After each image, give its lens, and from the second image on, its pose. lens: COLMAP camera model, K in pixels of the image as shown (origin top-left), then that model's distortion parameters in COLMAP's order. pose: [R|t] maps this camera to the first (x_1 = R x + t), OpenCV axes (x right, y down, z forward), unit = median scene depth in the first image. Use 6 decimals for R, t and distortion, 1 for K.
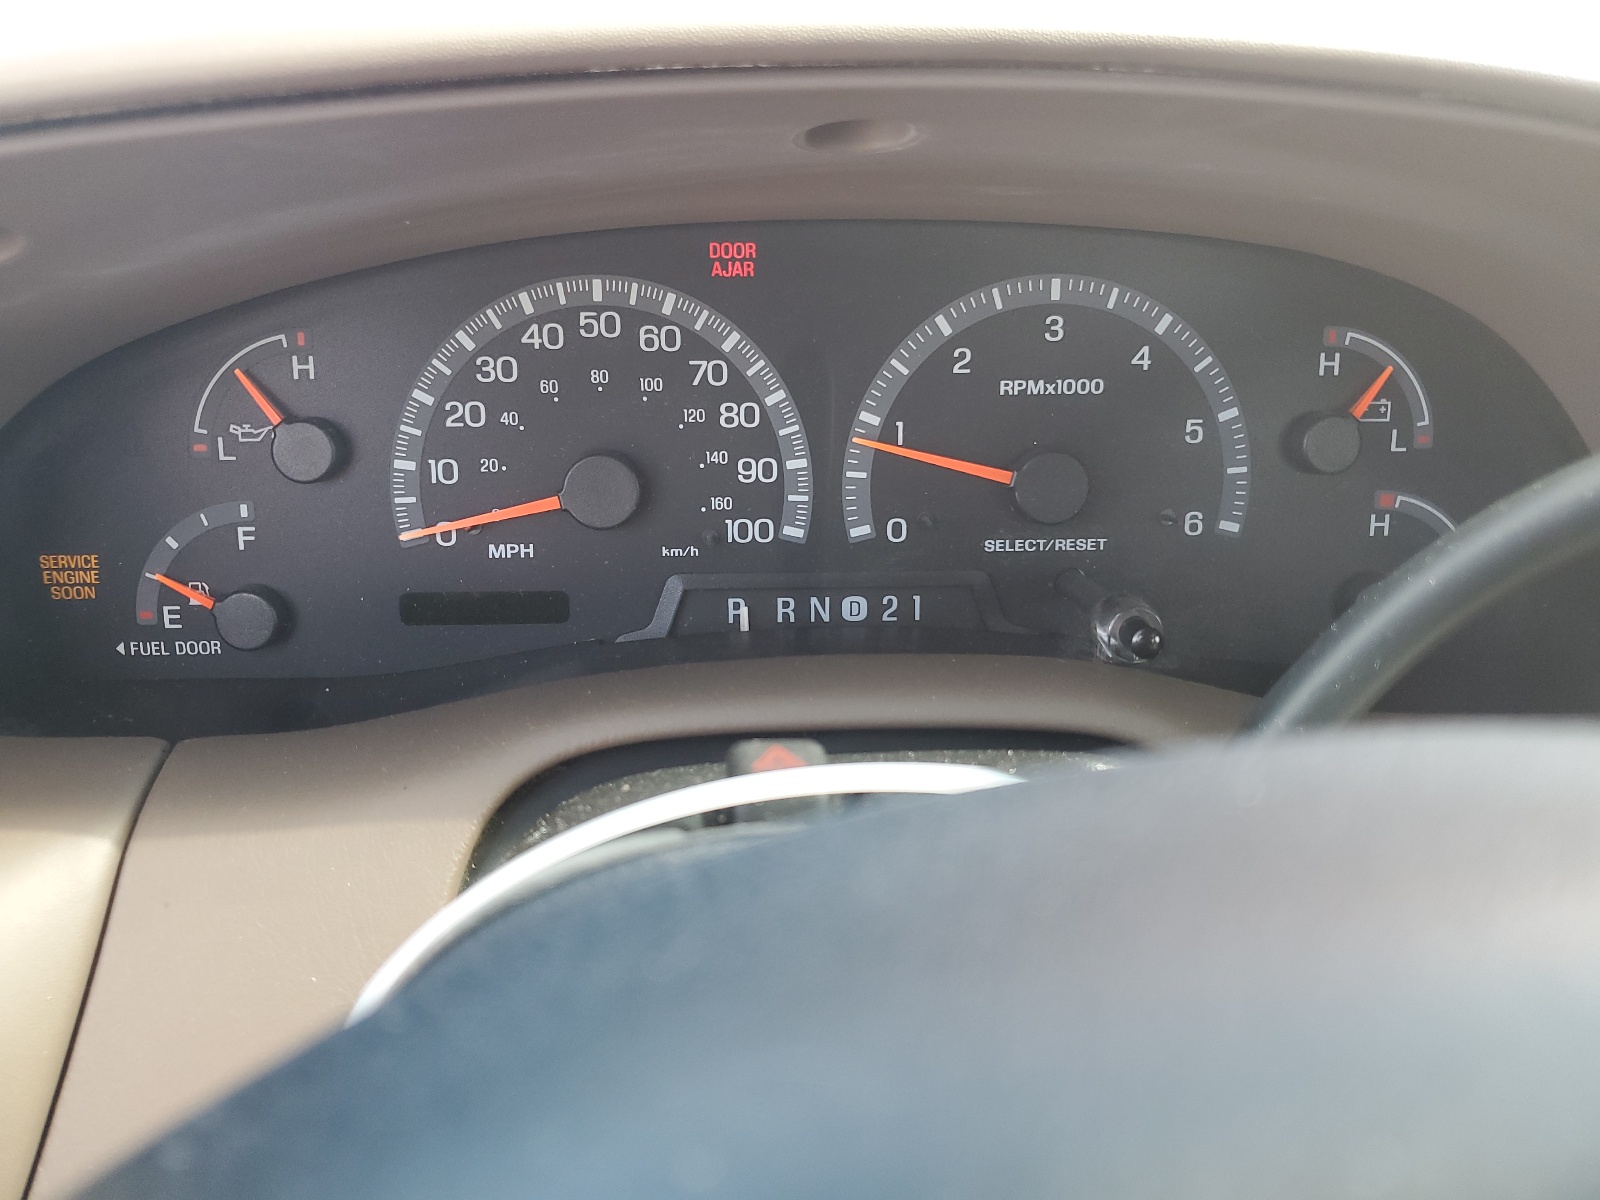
lens RADIAL K [[1223.6, 0, 800.0], [0, 1223.6, 600.0], [0, 0, 1]] dist [0.002111, 0.004594]
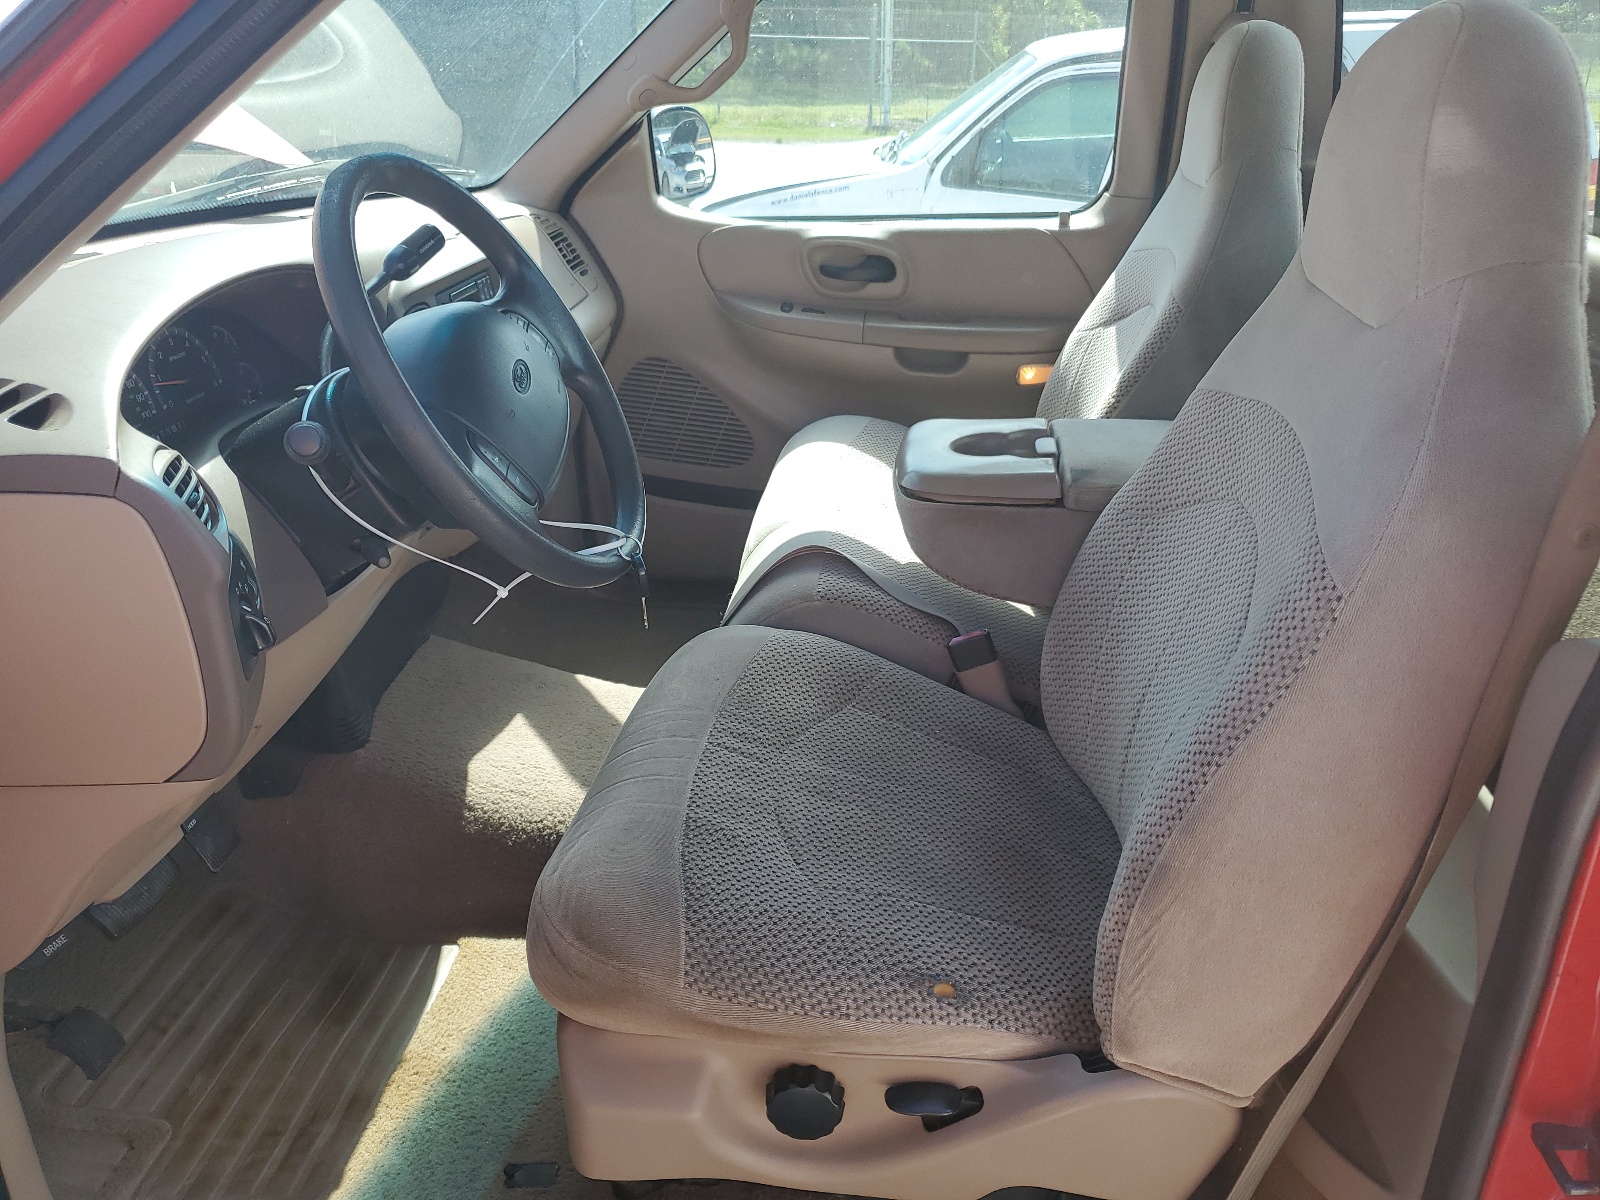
lens RADIAL K [[1223.6, 0, 800.0], [0, 1223.6, 600.0], [0, 0, 1]] dist [0.002111, 0.004594]
pose [[0.171976, -0.420913, 0.890649, -3.070533], [0.419575, 0.849309, 0.320360, 0.054904], [-0.891281, 0.318600, 0.322665, -1.636726]]
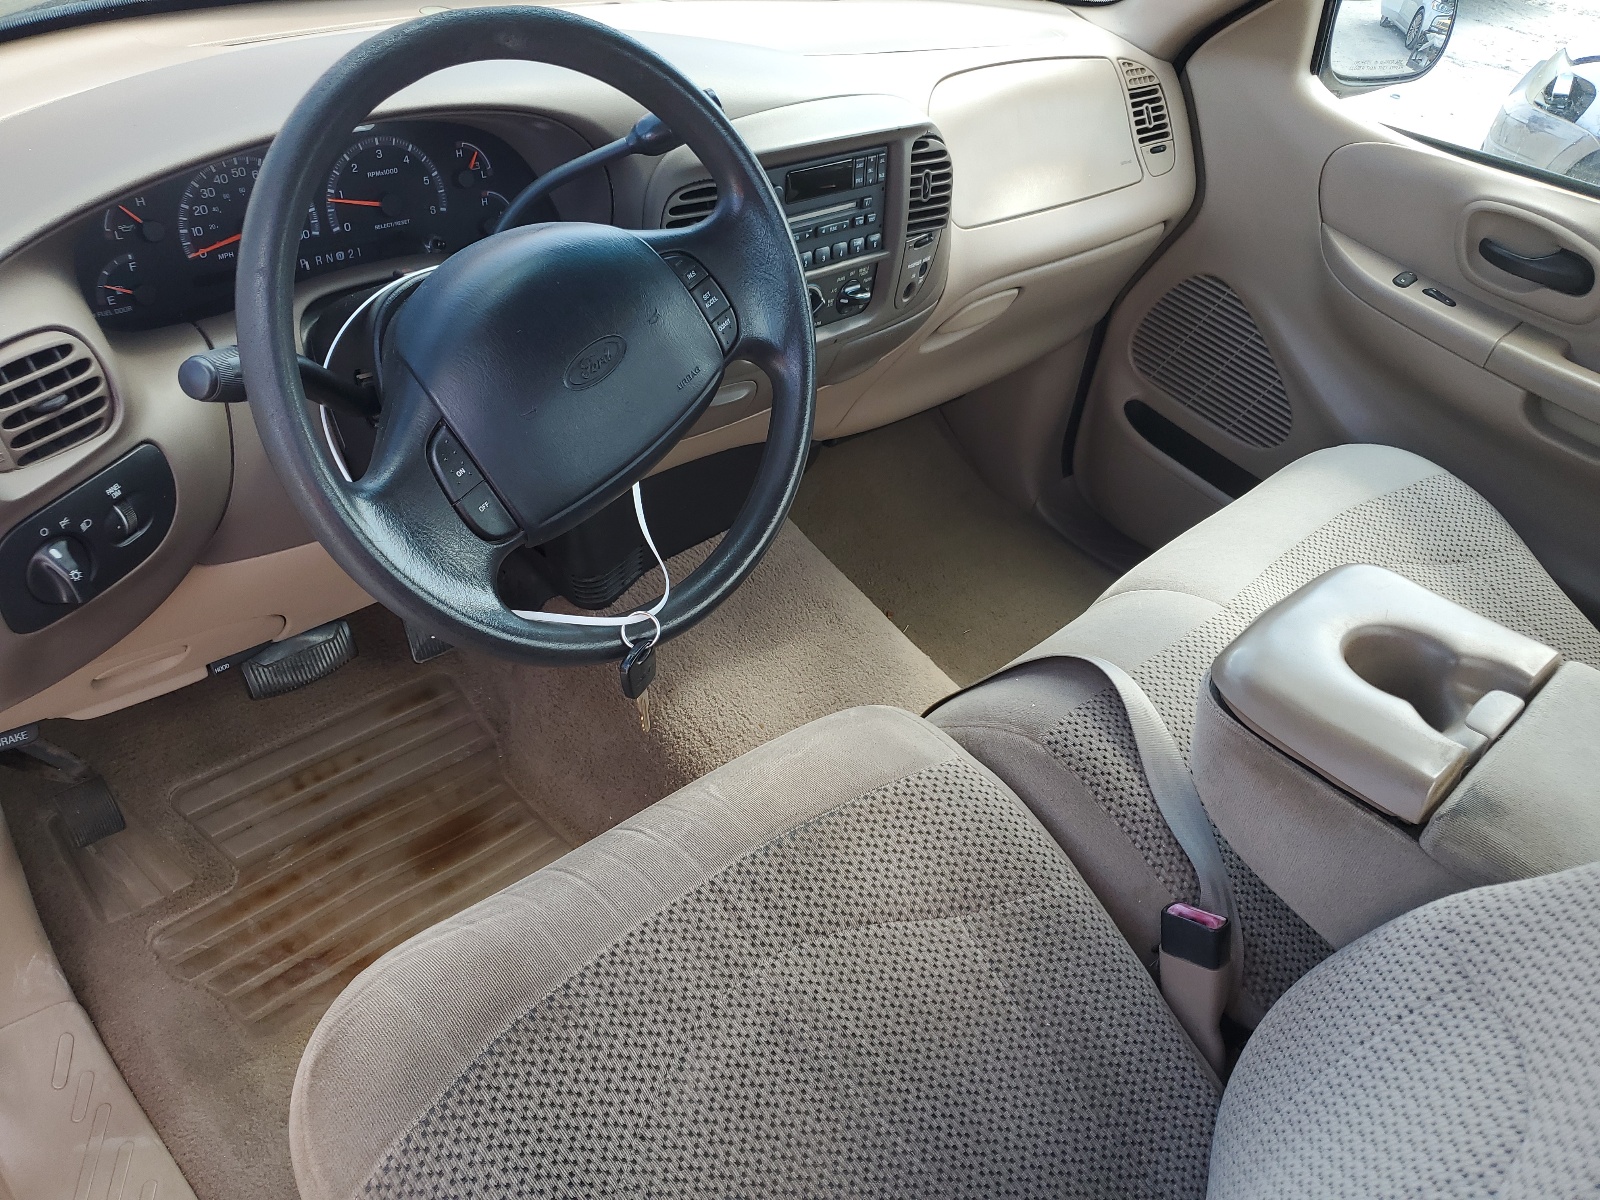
lens RADIAL K [[1223.6, 0, 800.0], [0, 1223.6, 600.0], [0, 0, 1]] dist [0.002111, 0.004594]
pose [[0.740629, -0.338501, 0.580418, -1.200638], [0.170308, 0.930192, 0.325172, 0.007976], [-0.649972, -0.141982, 0.746577, -2.210738]]
